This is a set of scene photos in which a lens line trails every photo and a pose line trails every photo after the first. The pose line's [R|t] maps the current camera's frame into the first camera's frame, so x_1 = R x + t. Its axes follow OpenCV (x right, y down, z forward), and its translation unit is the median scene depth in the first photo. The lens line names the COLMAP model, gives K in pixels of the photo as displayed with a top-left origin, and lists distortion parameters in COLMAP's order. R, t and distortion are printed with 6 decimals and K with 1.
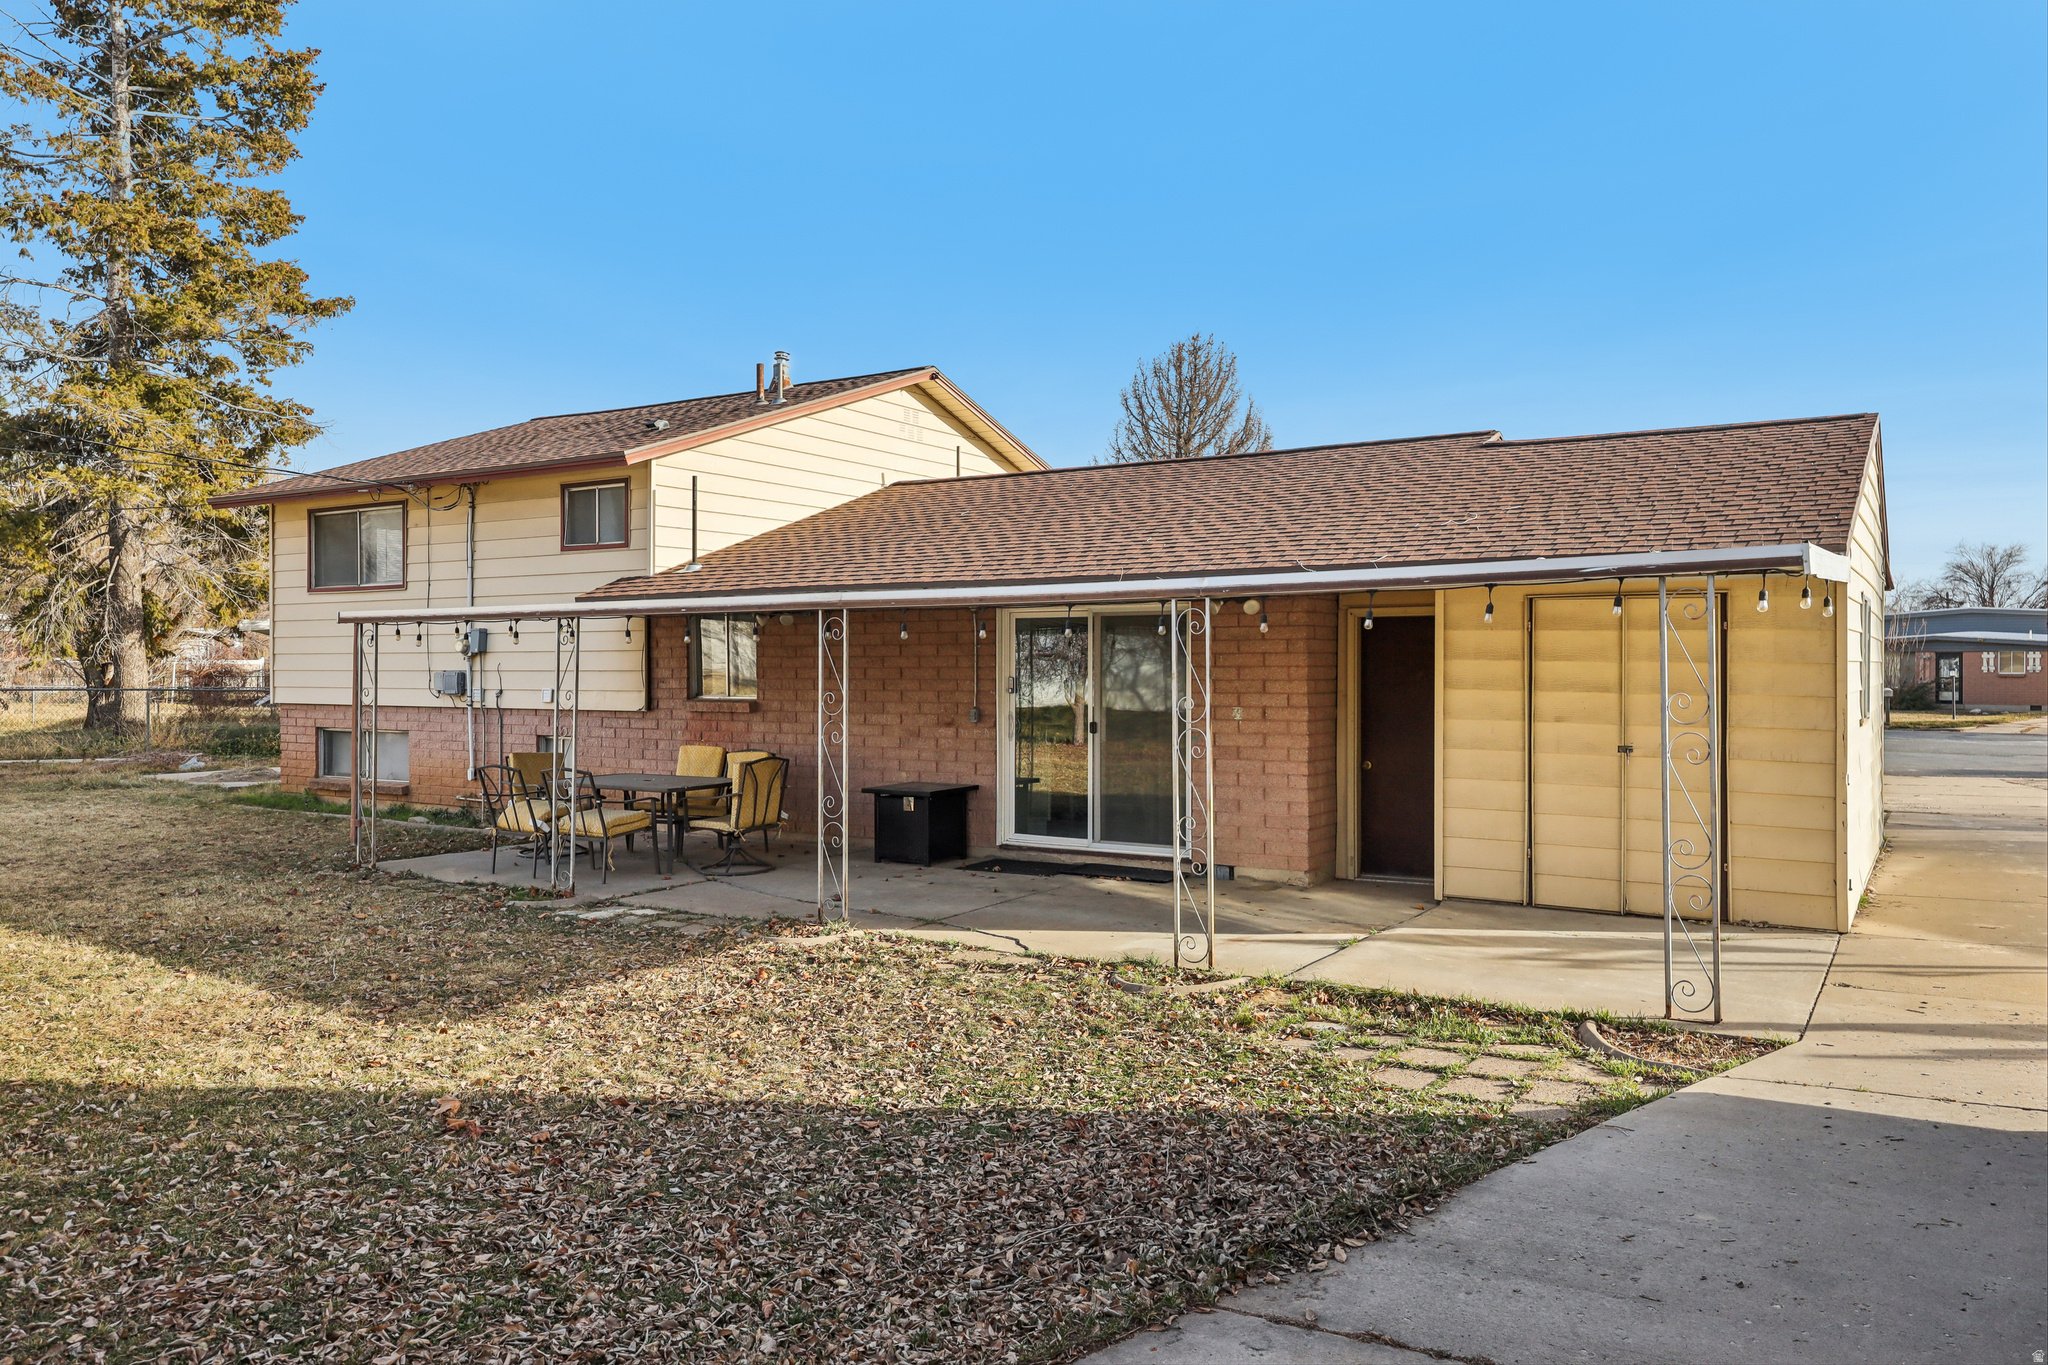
lens RADIAL K [[1317.3, 0, 1024.0], [0, 1317.3, 682.5], [0, 0, 1]] dist [0.003829, 0.000228]
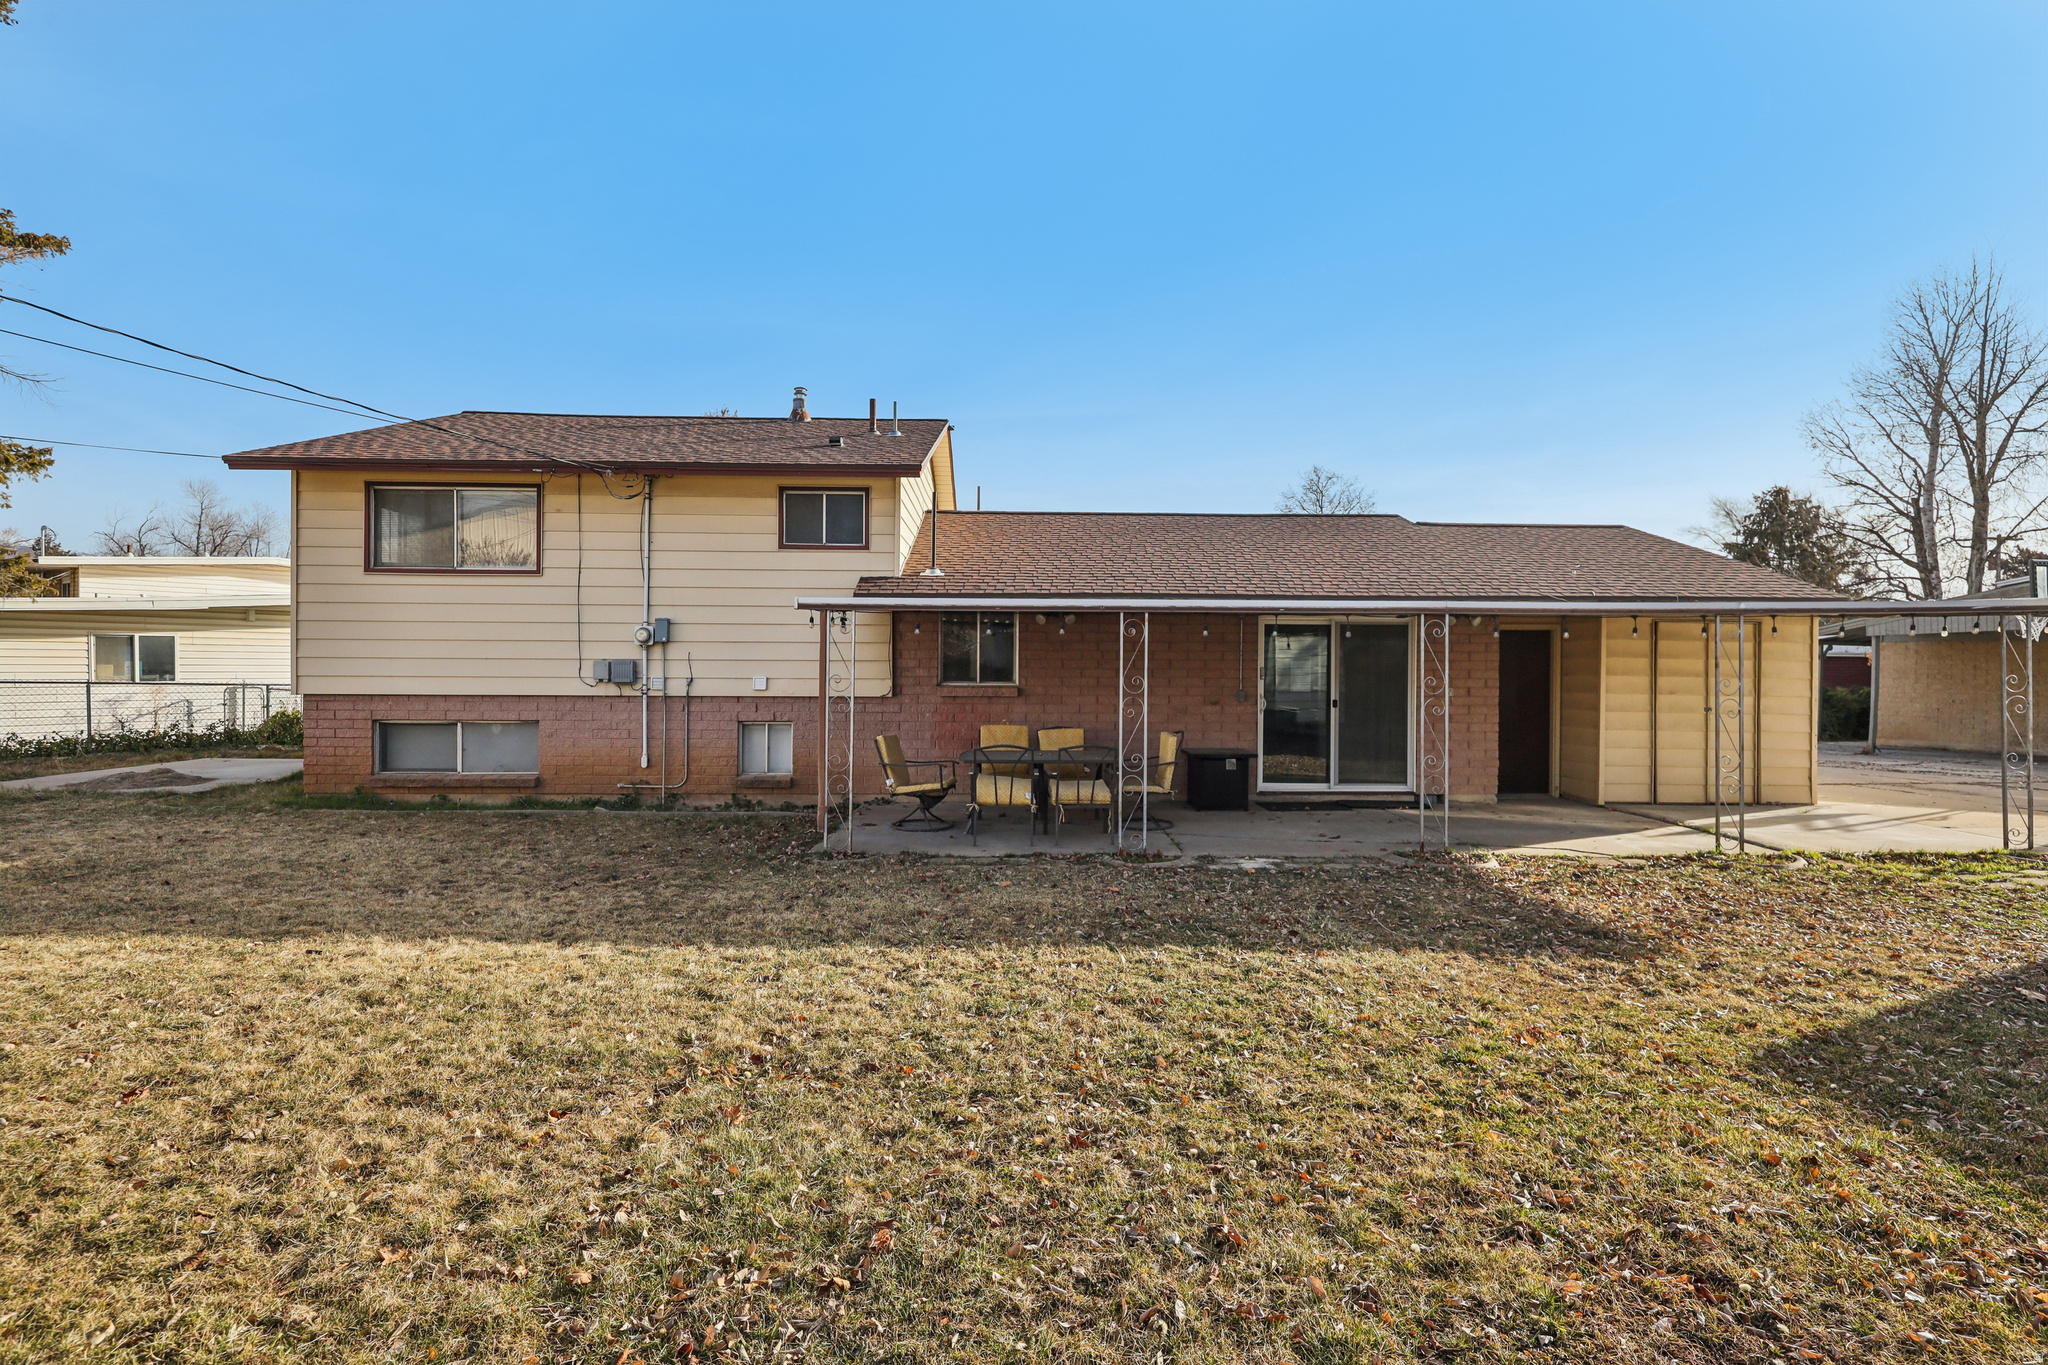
lens RADIAL K [[937.9, 0, 1024.0], [0, 937.9, 682.5], [0, 0, 1]] dist [0.002548, 0.000490]
pose [[0.854155, -0.002944, 0.520010, -0.649881], [-0.000290, 0.999981, 0.006139, 0.004996], [-0.520019, -0.005394, 0.854138, 0.275603]]
